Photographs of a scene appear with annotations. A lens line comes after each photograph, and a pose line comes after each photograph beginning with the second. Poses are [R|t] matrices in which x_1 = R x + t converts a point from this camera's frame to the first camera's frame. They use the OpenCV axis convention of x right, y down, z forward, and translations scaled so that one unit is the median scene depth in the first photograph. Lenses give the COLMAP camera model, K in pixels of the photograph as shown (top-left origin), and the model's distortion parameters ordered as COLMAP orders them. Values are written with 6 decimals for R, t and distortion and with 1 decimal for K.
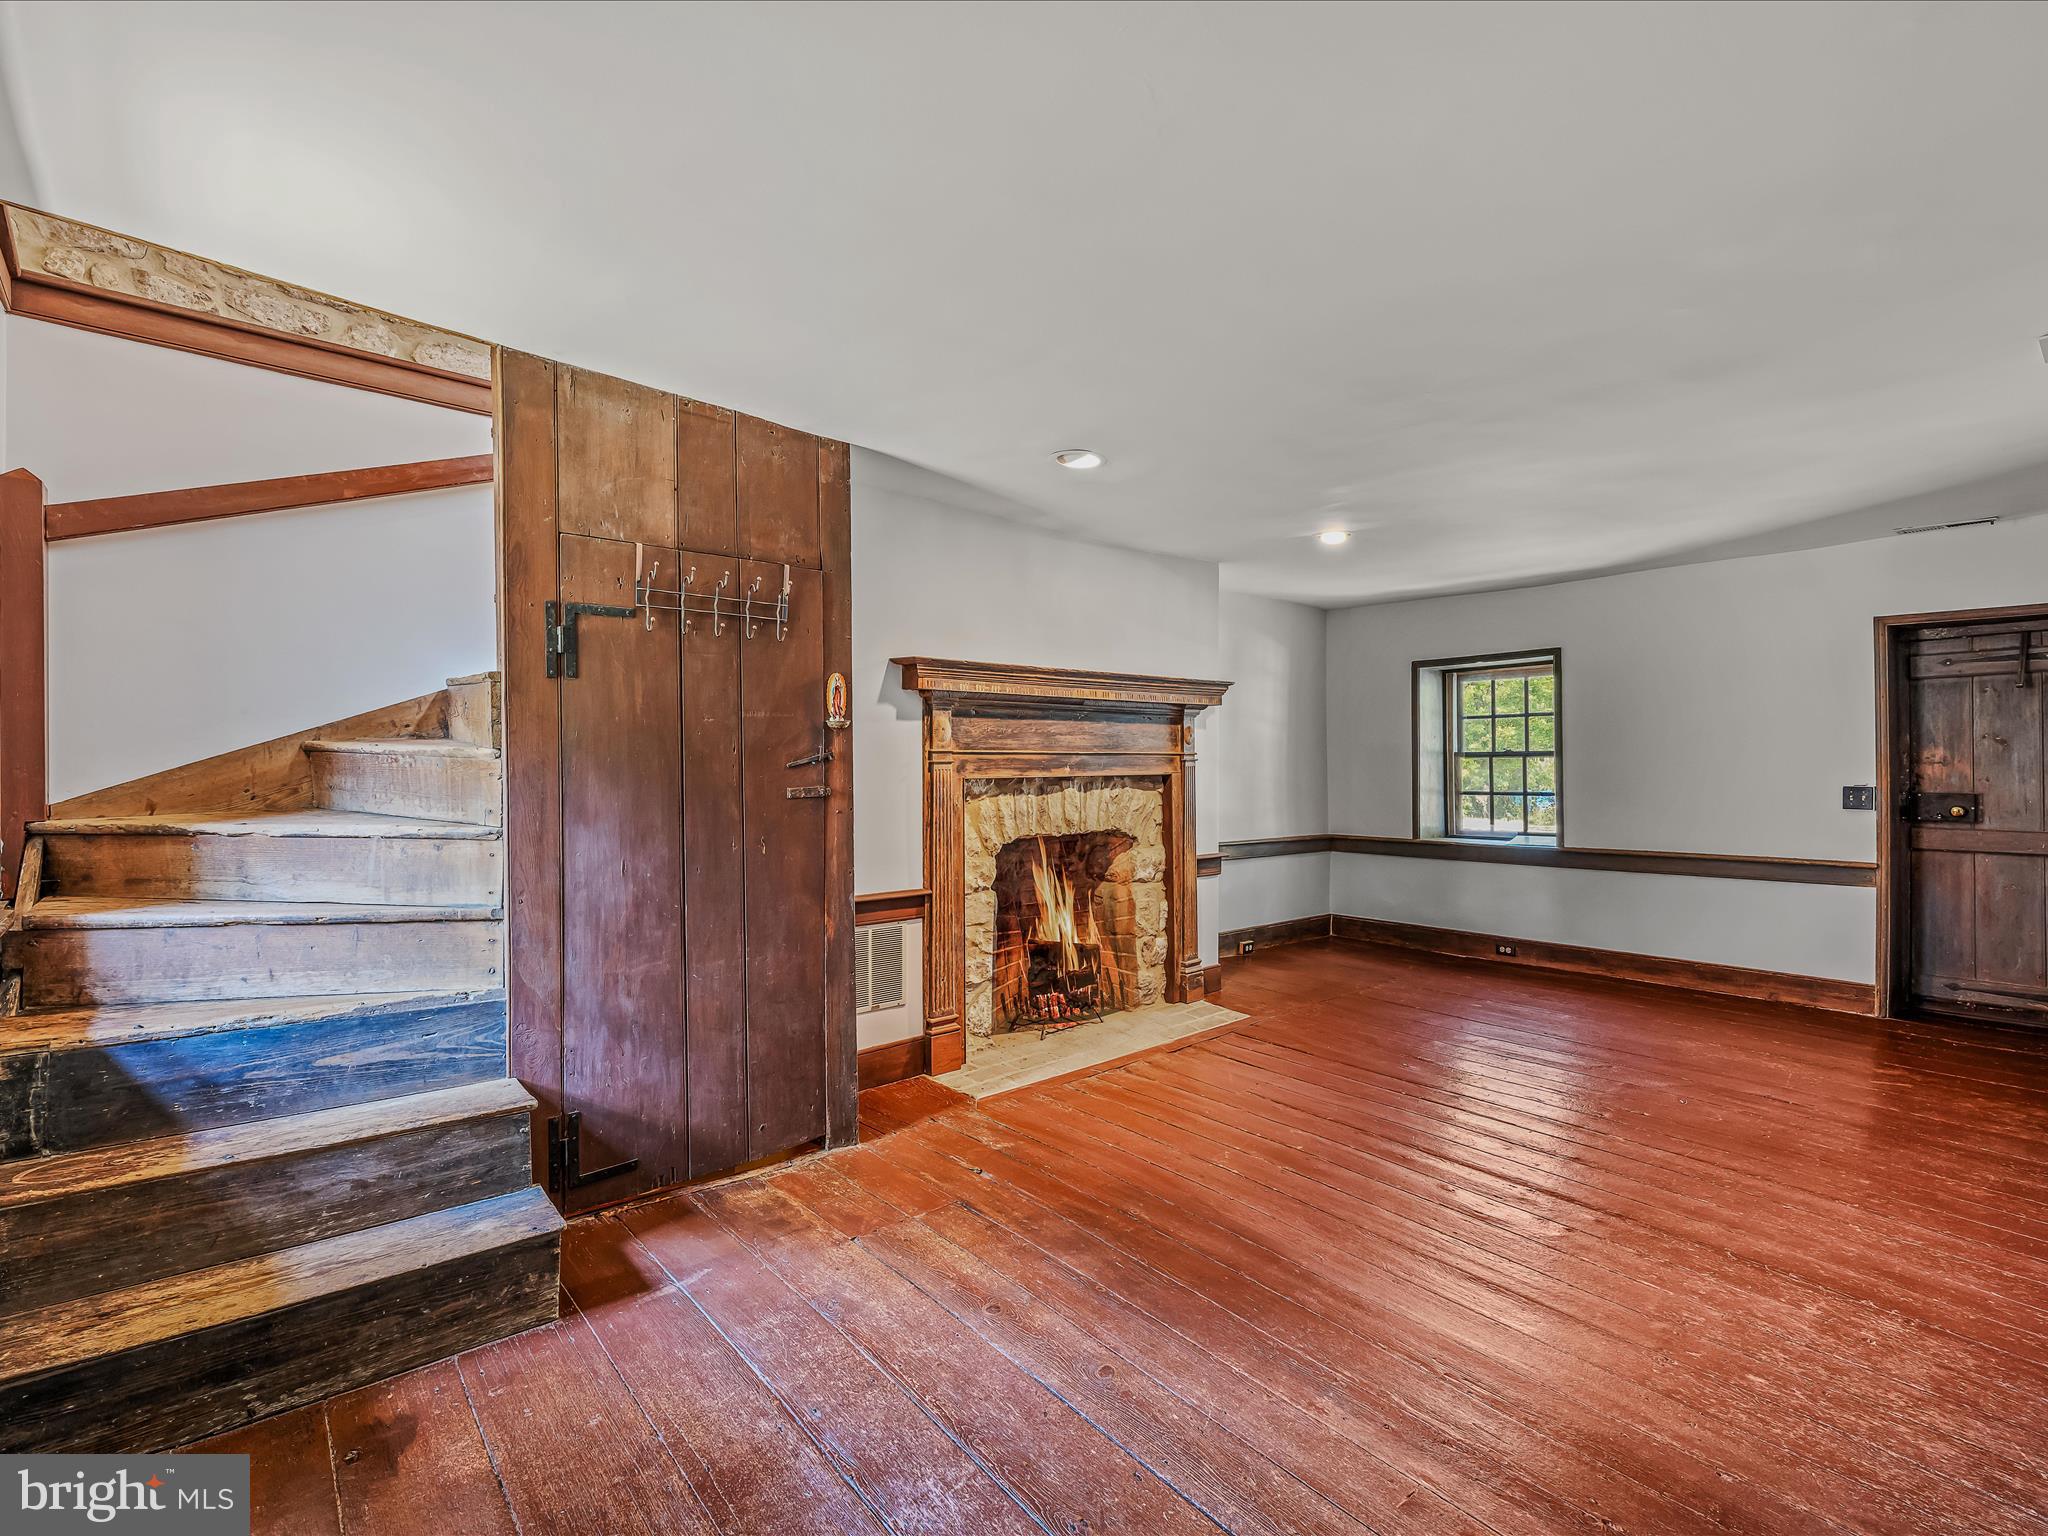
lens RADIAL K [[921.5, 0, 1023.6], [0, 921.5, 768.1], [0, 0, 1]] dist [-0.003682, 0.000947]
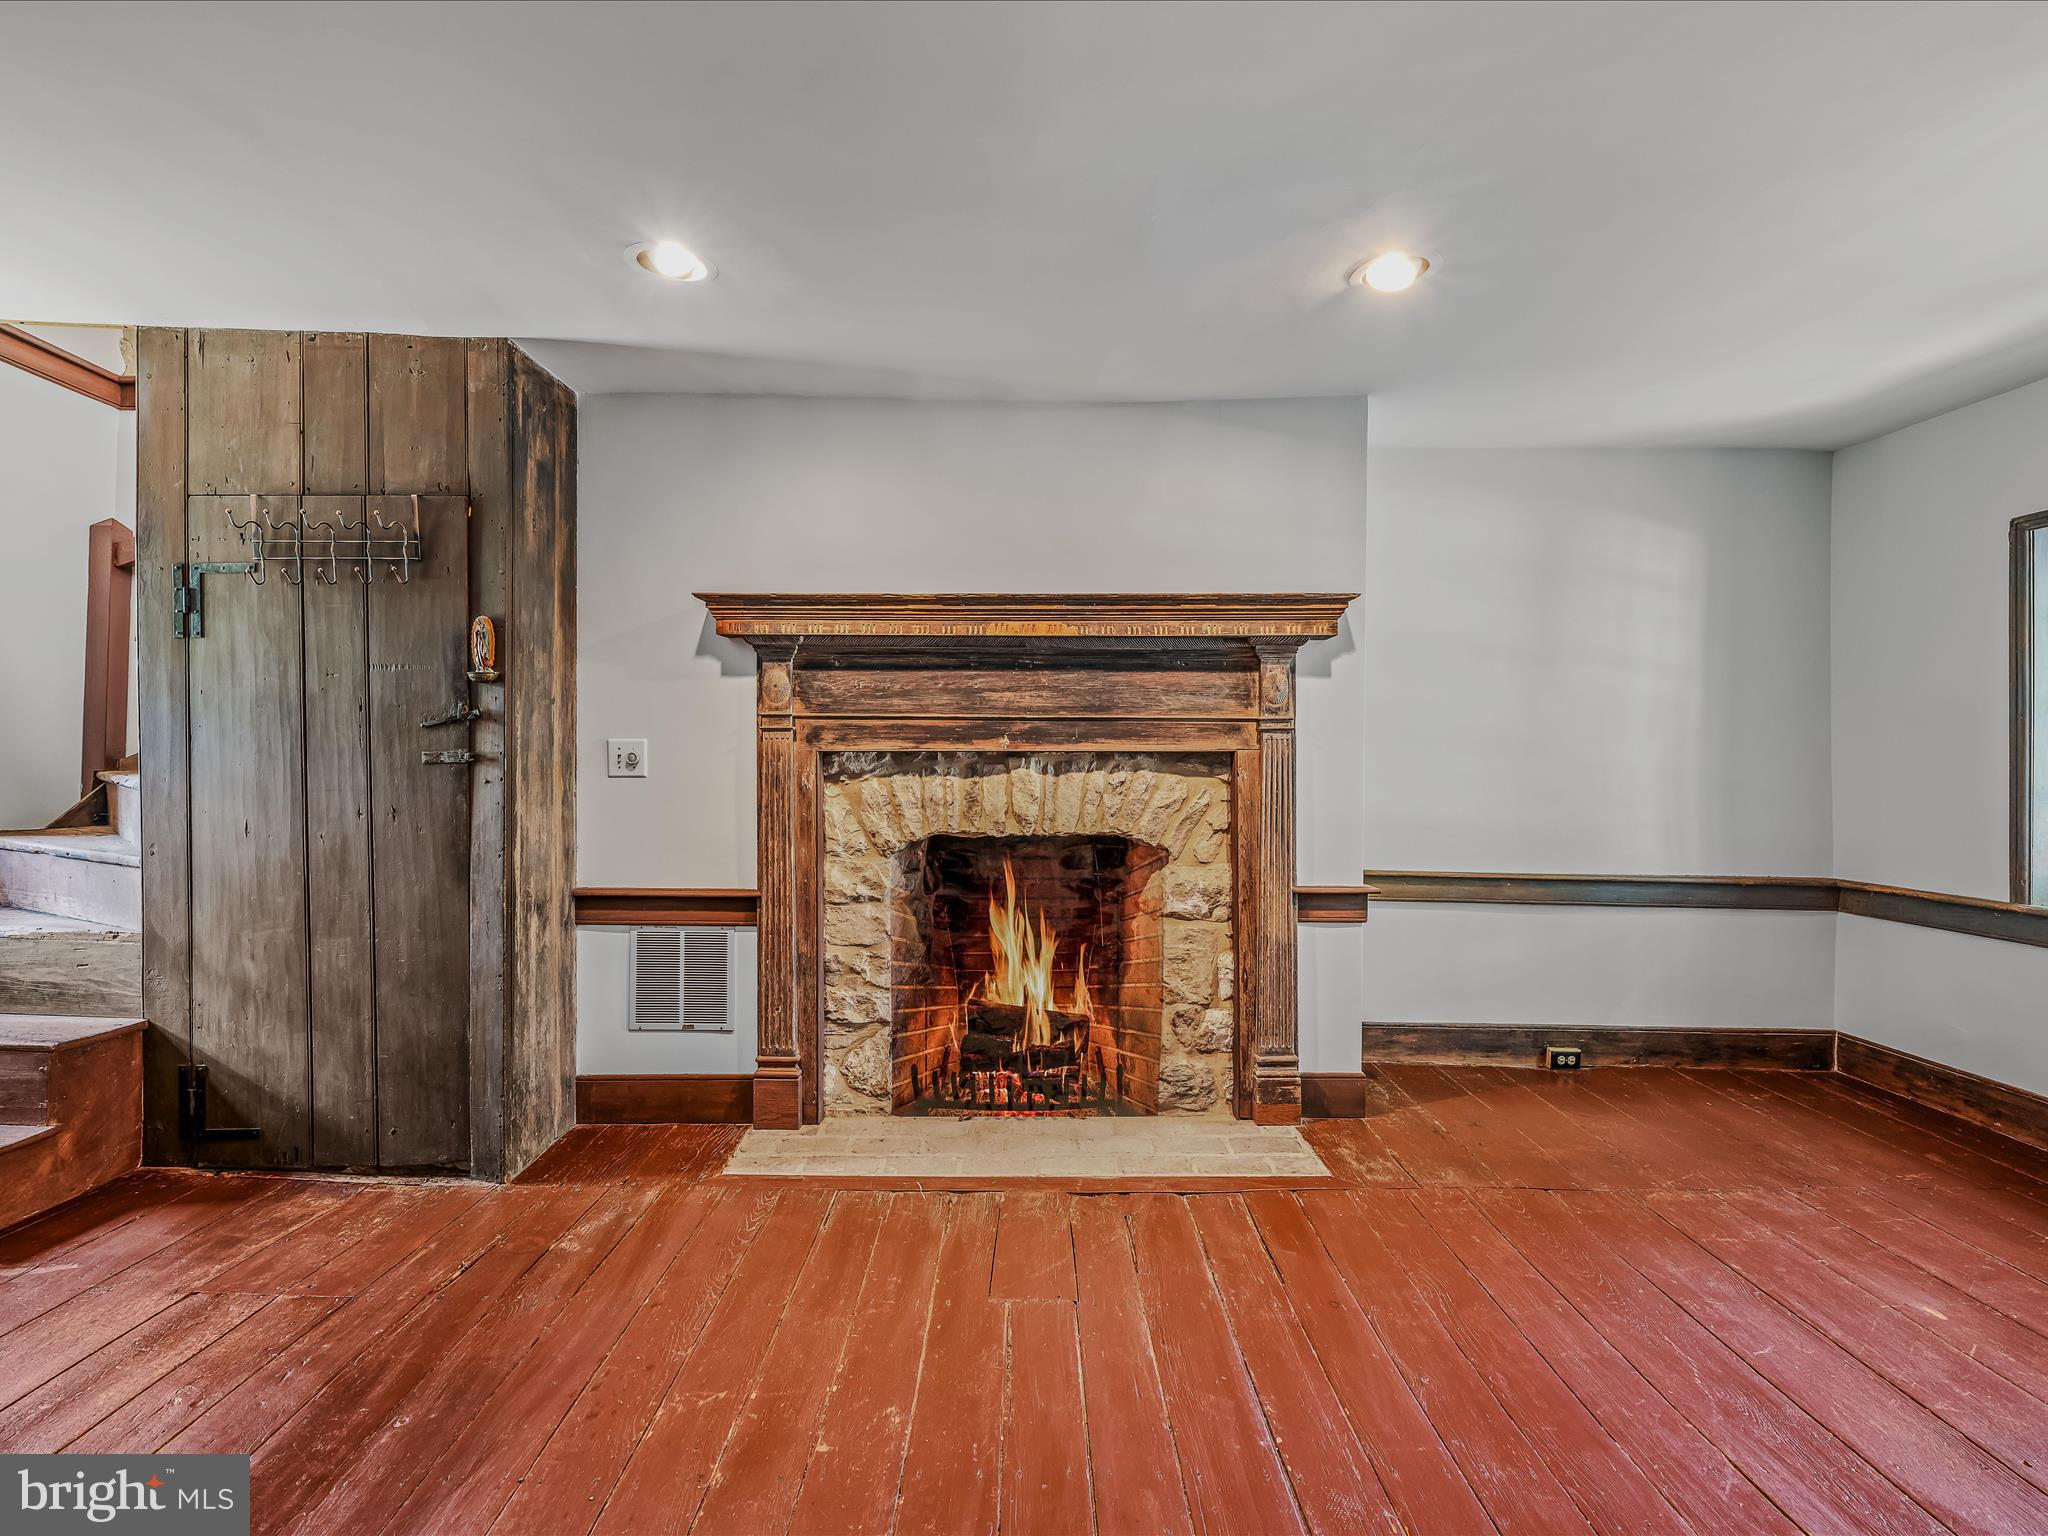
lens RADIAL K [[921.5, 0, 1019.9], [0, 921.5, 770.0], [0, 0, 1]] dist [-0.003682, 0.000947]
pose [[0.762372, 0.012860, -0.647011, 0.535337], [-0.011163, 0.999915, 0.006722, 0.019559], [0.647042, 0.002098, 0.762451, 0.508610]]
